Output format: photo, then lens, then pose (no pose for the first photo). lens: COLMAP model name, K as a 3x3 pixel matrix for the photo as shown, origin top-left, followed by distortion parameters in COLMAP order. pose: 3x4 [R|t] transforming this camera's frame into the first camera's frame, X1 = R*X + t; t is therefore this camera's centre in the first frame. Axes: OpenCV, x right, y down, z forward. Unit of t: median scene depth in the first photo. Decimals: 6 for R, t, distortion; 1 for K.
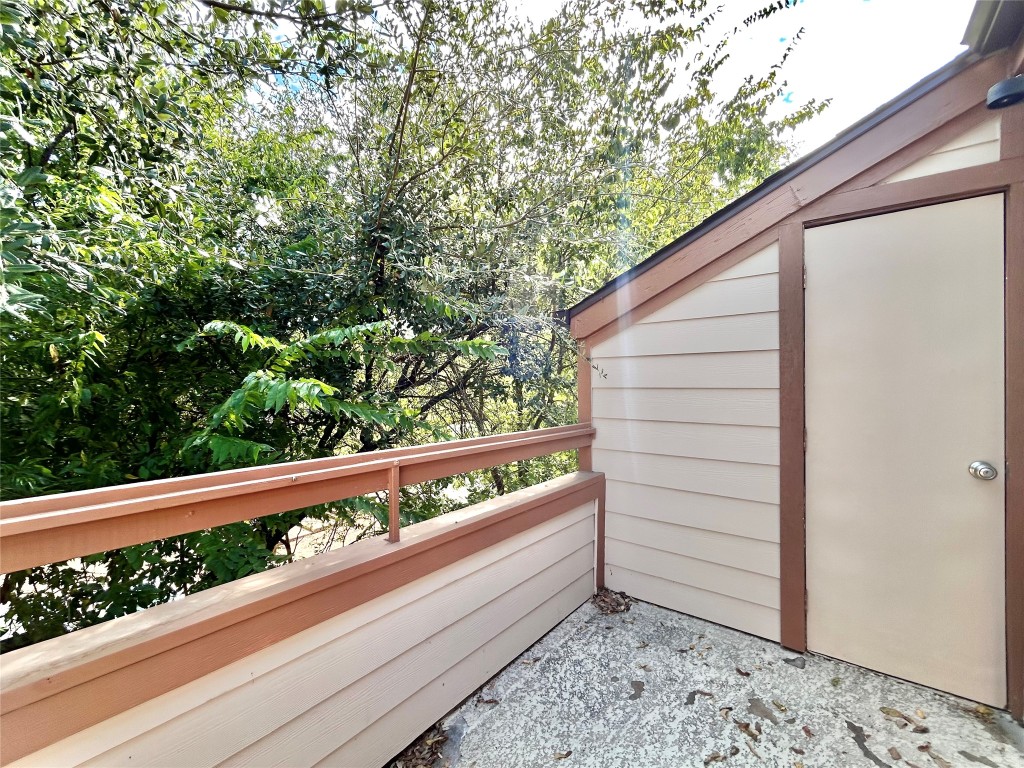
lens RADIAL K [[414.8, 0, 512.1], [0, 414.8, 385.3], [0, 0, 1]] dist [-0.006440, 0.003826]
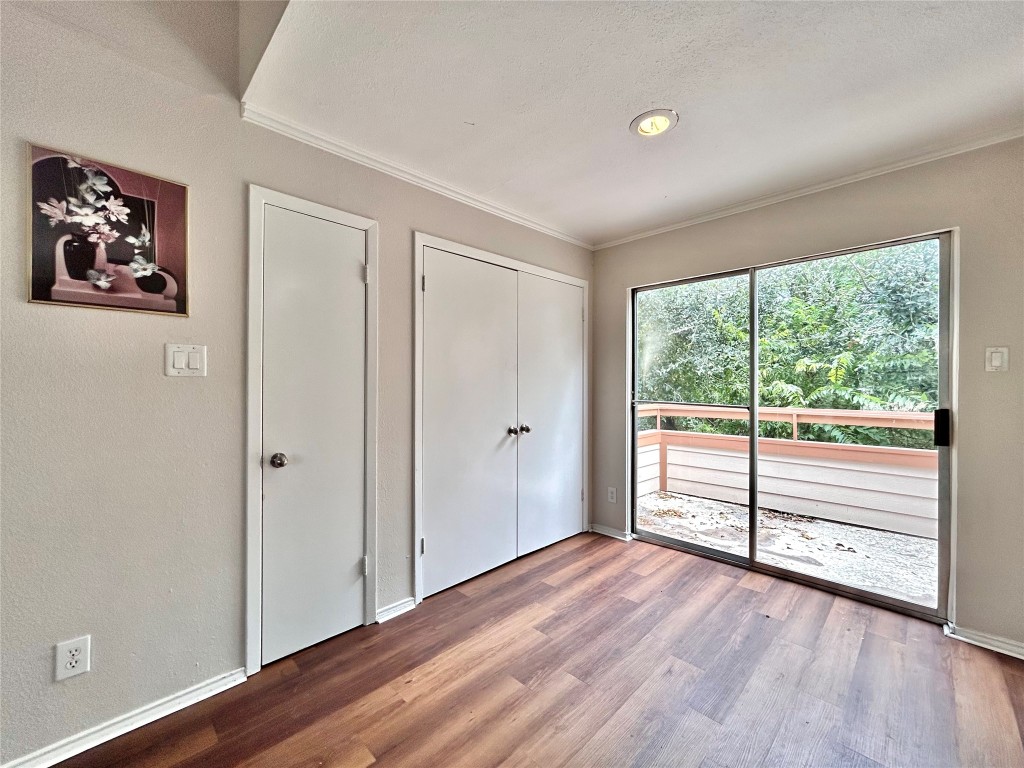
lens RADIAL K [[414.8, 0, 512.1], [0, 414.8, 385.3], [0, 0, 1]] dist [-0.006440, 0.003826]
pose [[-0.114920, -0.005236, -0.993361, 2.324798], [0.004546, 0.999973, -0.005797, 0.008583], [0.993364, -0.005182, -0.114893, -0.492185]]
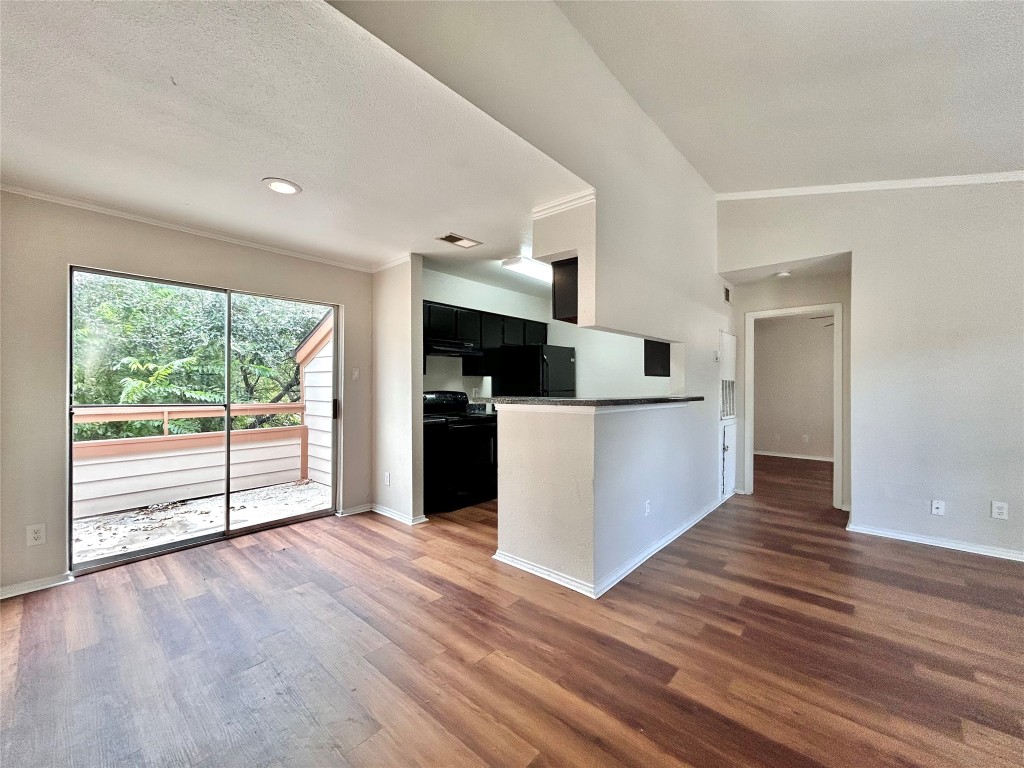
lens RADIAL K [[414.8, 0, 512.1], [0, 414.8, 385.3], [0, 0, 1]] dist [-0.006440, 0.003826]
pose [[0.998749, 0.003668, -0.049875, 2.054260], [-0.003282, 0.999964, 0.007825, -0.022665], [0.049902, -0.007652, 0.998725, -1.626557]]
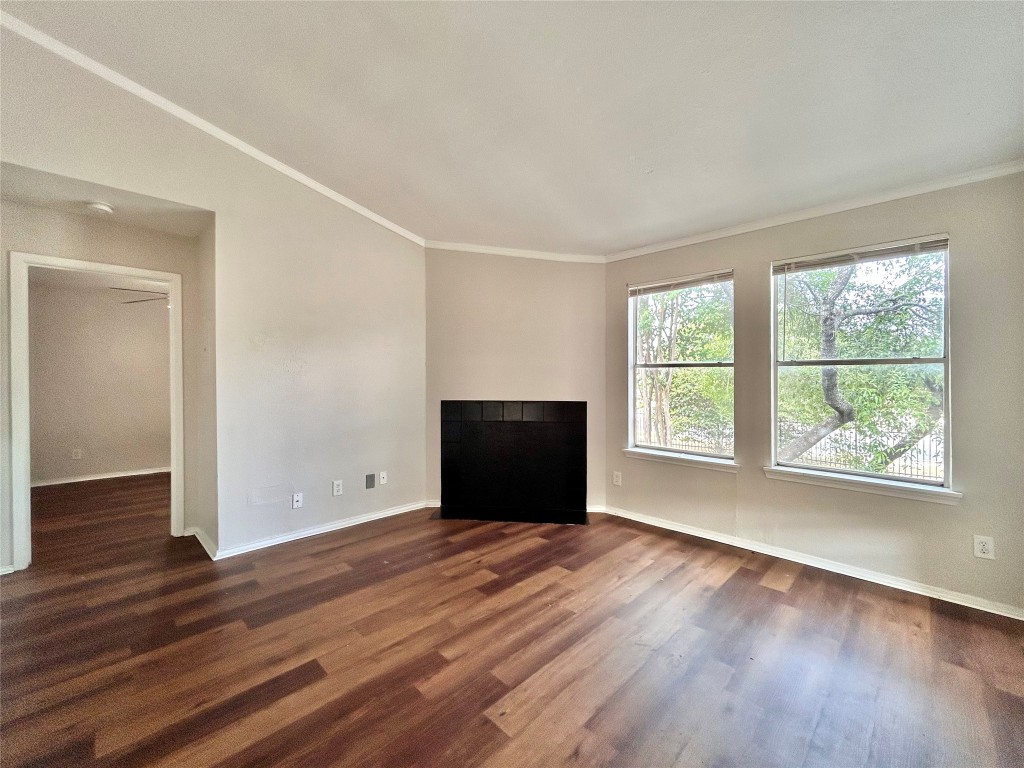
lens RADIAL K [[414.8, 0, 512.1], [0, 414.8, 385.3], [0, 0, 1]] dist [-0.006440, 0.003826]
pose [[0.104724, -0.009245, 0.994458, 2.117498], [-0.004331, 0.999943, 0.009752, -0.007978], [-0.994492, -0.005328, 0.104678, -0.810454]]
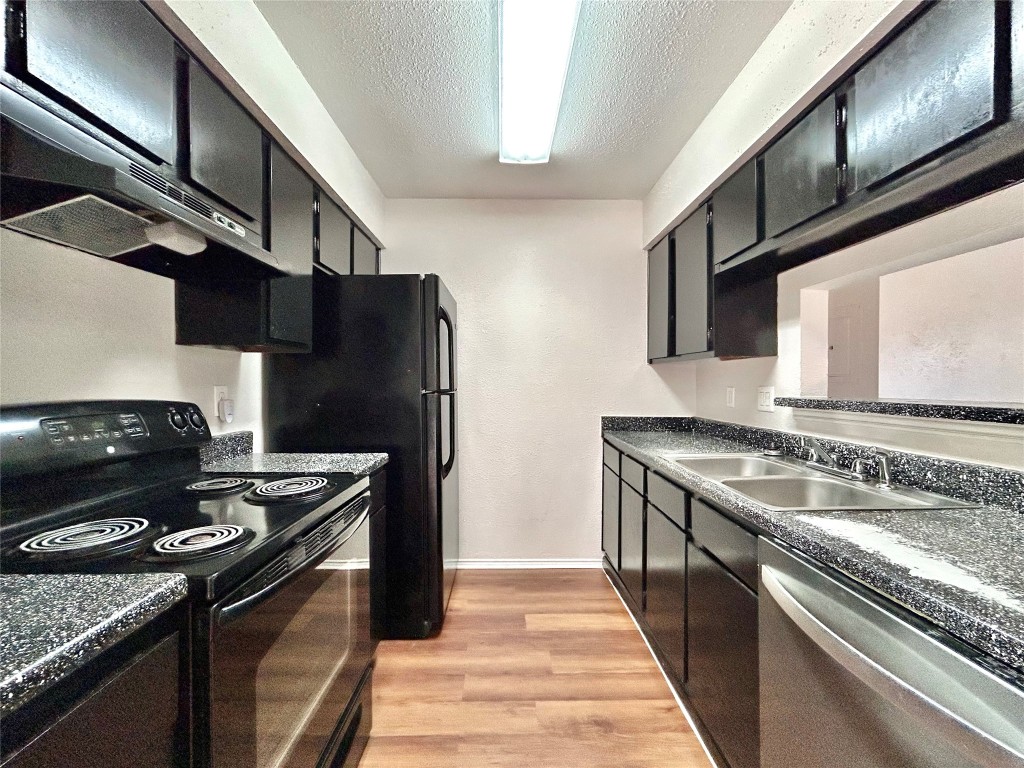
lens RADIAL K [[414.8, 0, 512.1], [0, 414.8, 385.3], [0, 0, 1]] dist [-0.006440, 0.003826]
pose [[0.772980, -0.006069, 0.634401, 1.541888], [-0.002054, 0.999925, 0.012068, 0.005414], [-0.634426, -0.010631, 0.772910, 0.236668]]
